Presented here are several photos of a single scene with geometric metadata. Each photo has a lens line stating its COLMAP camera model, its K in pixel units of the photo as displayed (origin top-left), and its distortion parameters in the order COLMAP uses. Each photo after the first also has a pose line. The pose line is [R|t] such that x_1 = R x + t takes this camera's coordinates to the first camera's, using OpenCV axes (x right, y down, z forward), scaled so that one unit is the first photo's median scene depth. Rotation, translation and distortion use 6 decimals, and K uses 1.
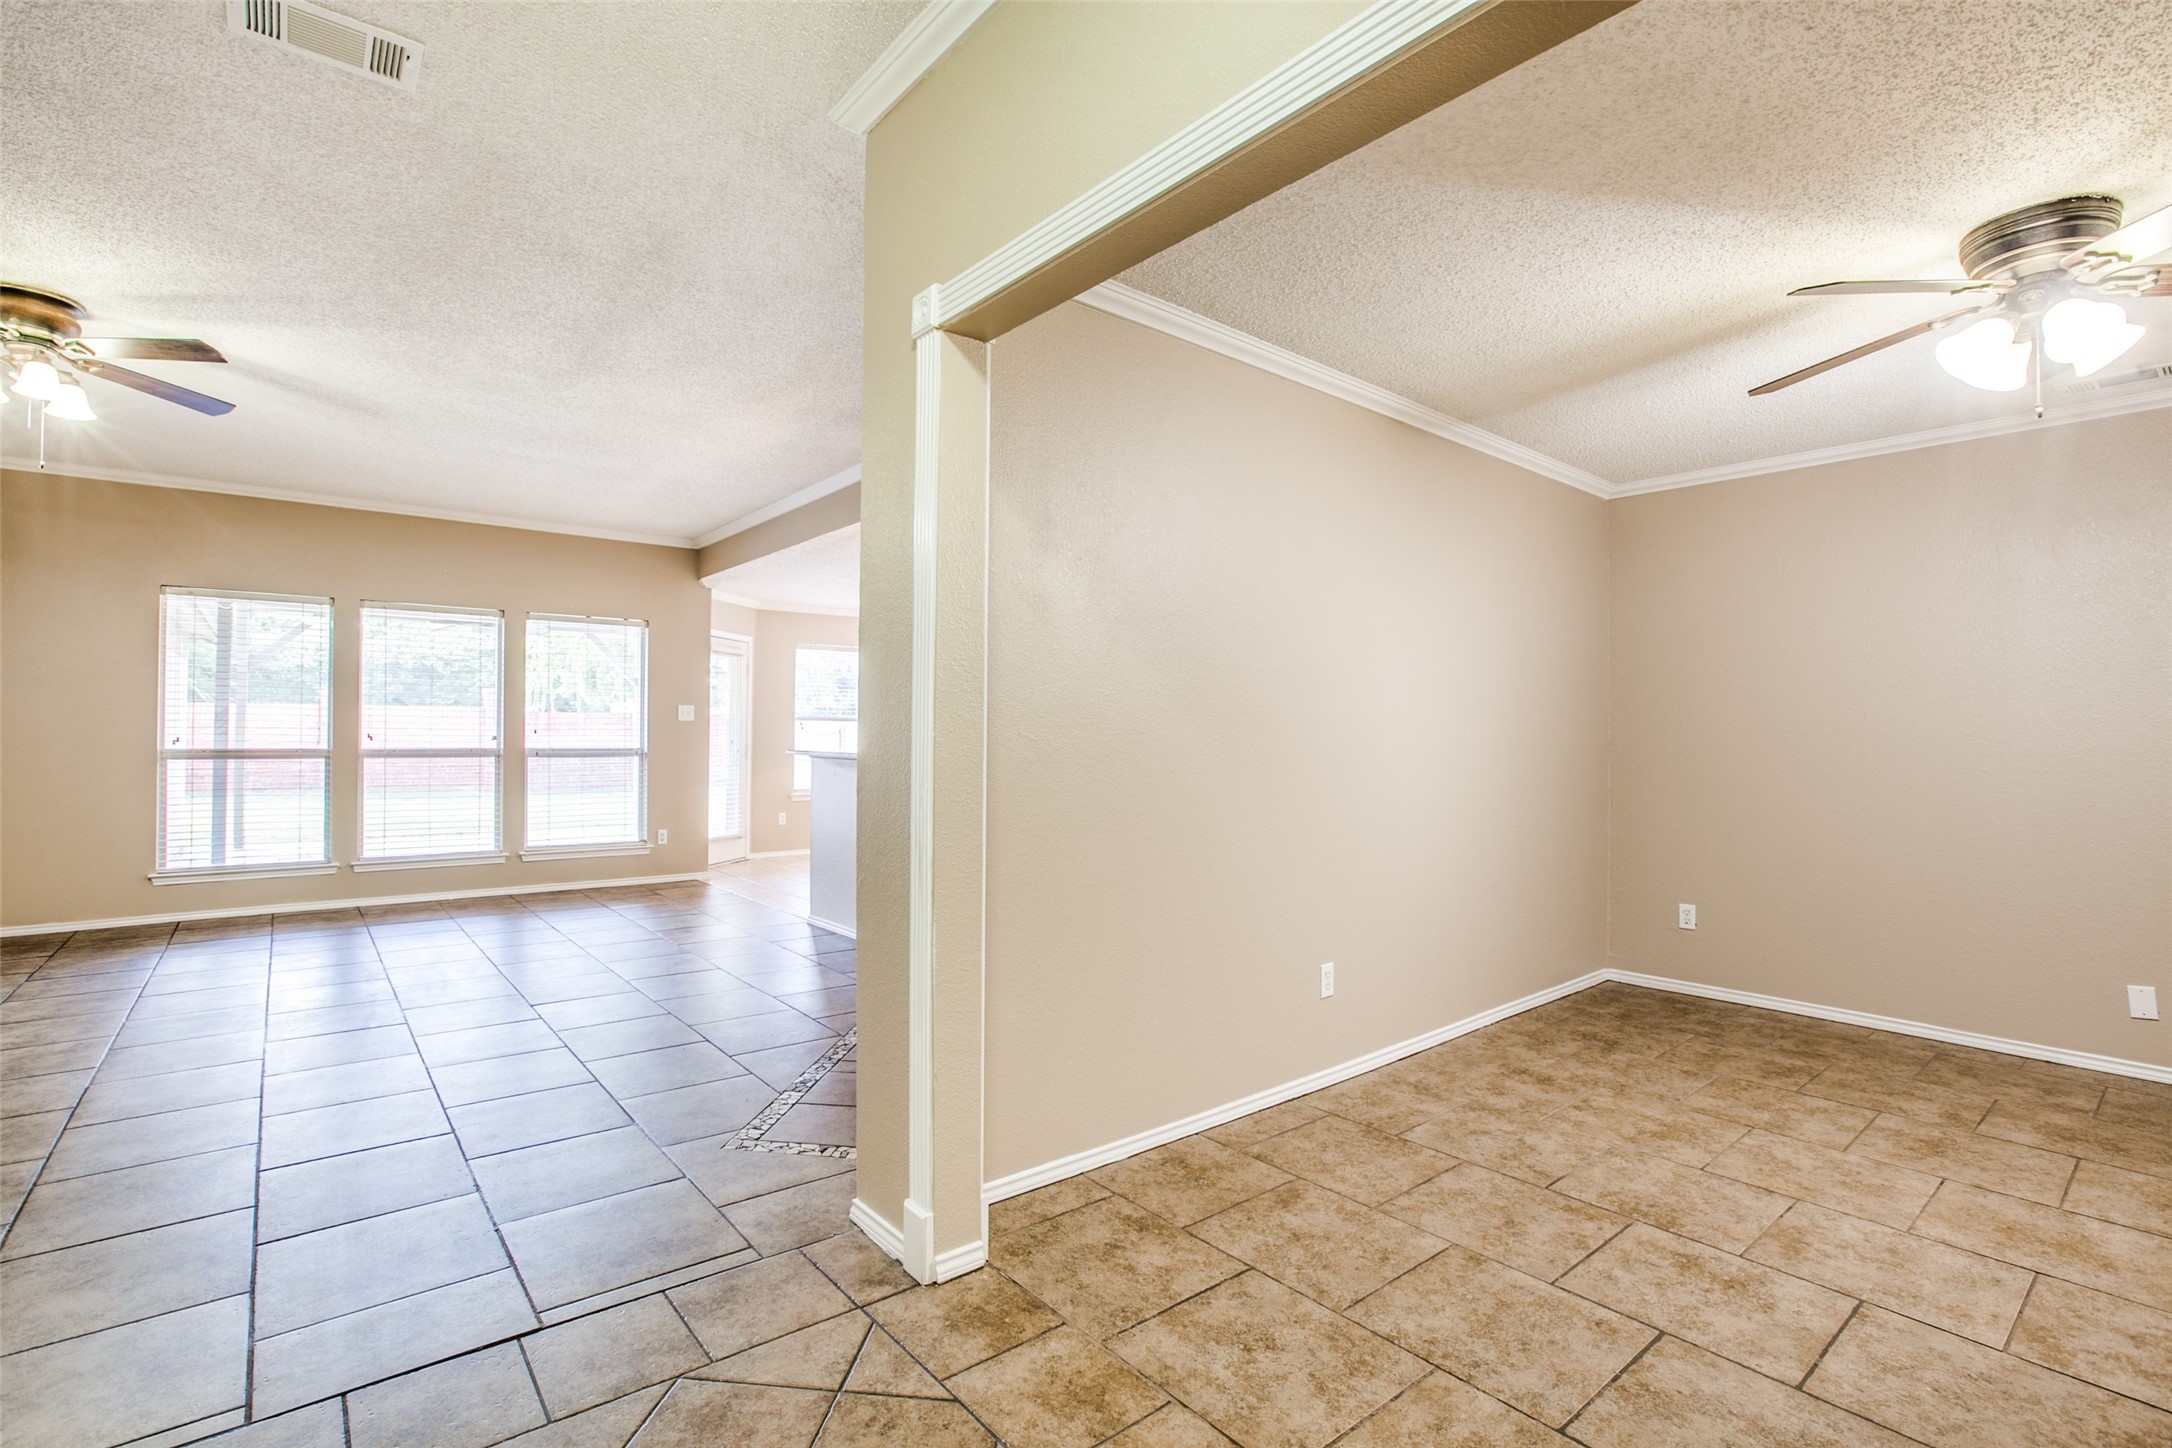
lens RADIAL K [[990.4, 0, 1080.2], [0, 990.4, 743.4], [0, 0, 1]] dist [-0.042773, 0.007124]
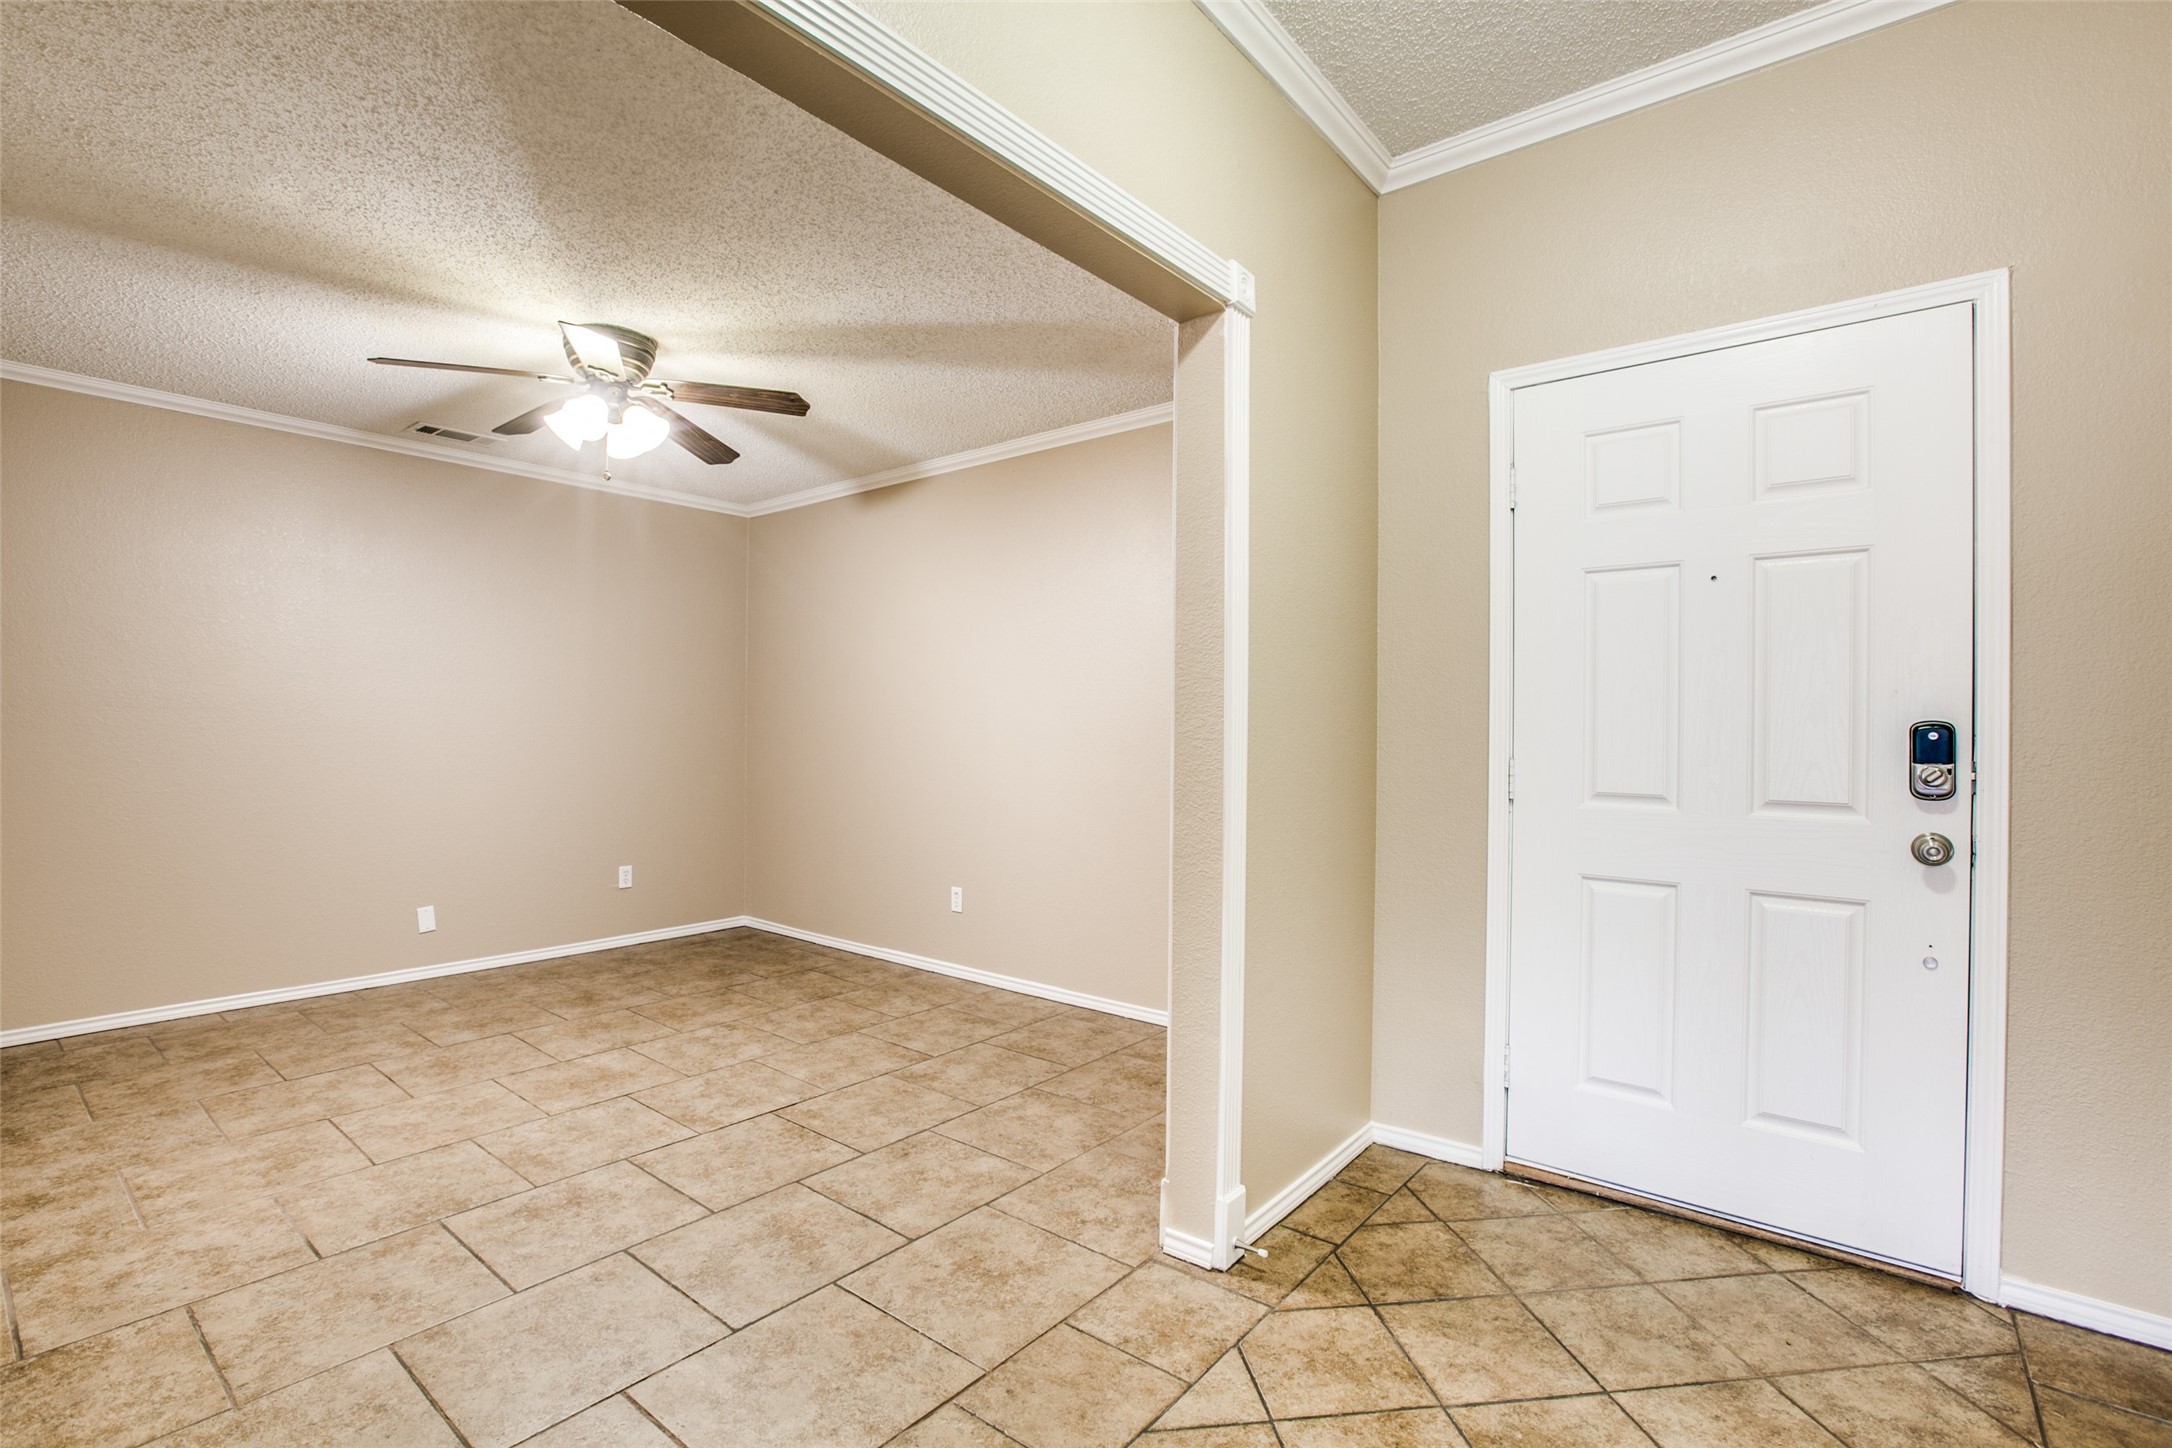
lens RADIAL K [[990.4, 0, 1068.1], [0, 990.4, 722.1], [0, 0, 1]] dist [-0.042773, 0.007124]
pose [[-0.203793, -0.008684, 0.978975, -0.396636], [0.003201, 0.999949, 0.009536, -0.001390], [-0.979009, 0.005077, -0.203755, 0.495273]]
